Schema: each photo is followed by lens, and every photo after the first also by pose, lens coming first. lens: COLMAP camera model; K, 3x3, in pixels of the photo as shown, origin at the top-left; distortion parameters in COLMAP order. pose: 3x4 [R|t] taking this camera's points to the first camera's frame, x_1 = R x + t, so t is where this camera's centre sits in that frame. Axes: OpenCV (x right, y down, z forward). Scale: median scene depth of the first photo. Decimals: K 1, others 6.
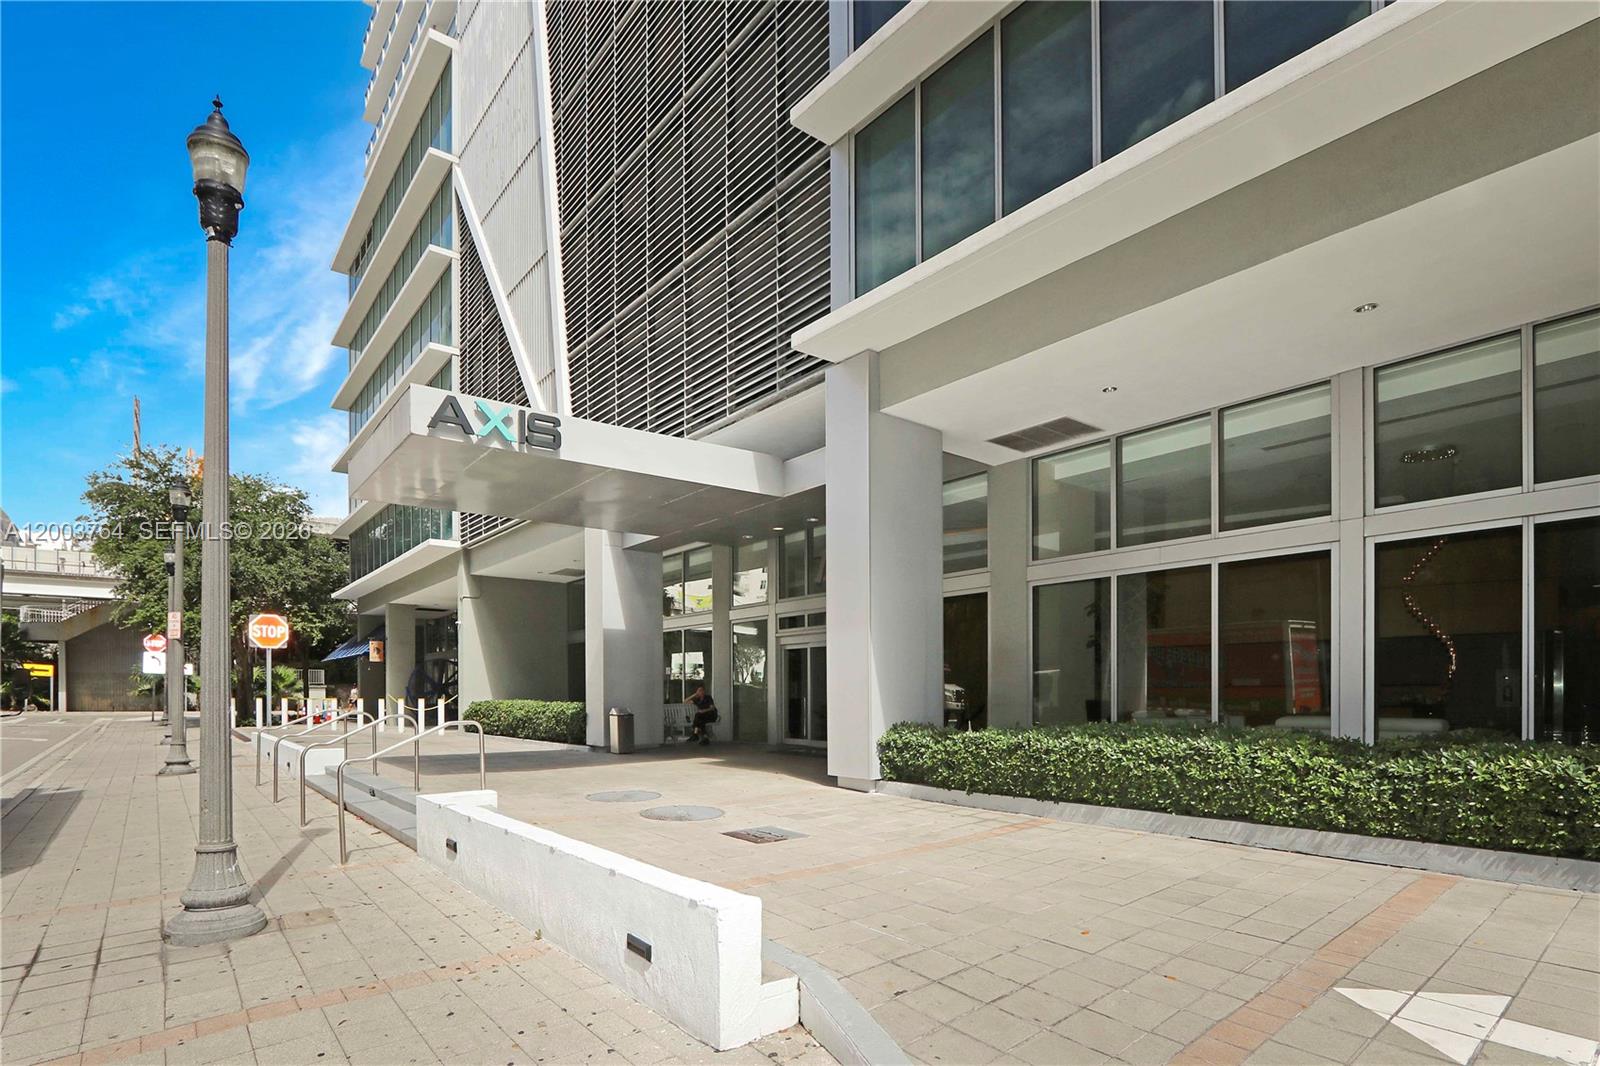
lens RADIAL K [[791.4, 0, 803.1], [0, 791.4, 548.9], [0, 0, 1]] dist [-0.004071, -0.000843]
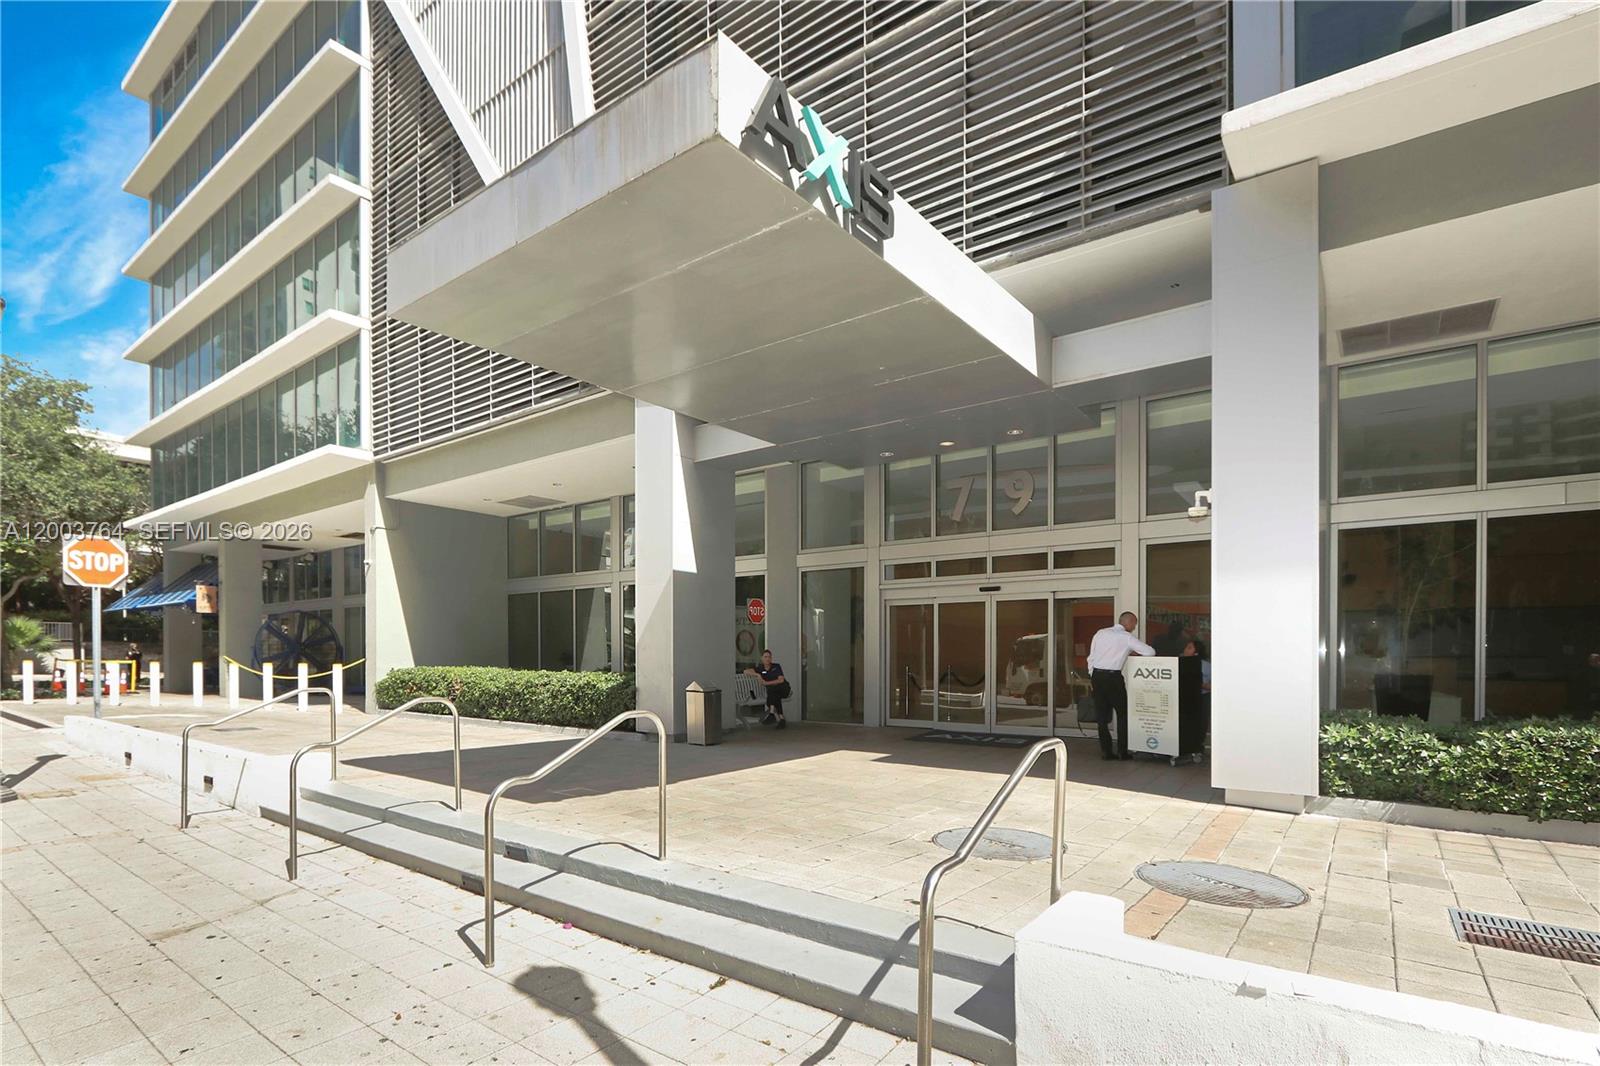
lens RADIAL K [[791.4, 0, 803.1], [0, 791.4, 548.9], [0, 0, 1]] dist [-0.004071, -0.000843]
pose [[0.972851, 0.040370, 0.227882, -0.256175], [-0.050284, 0.998017, 0.037864, 0.039974], [-0.225902, -0.048295, 0.972952, 0.232031]]
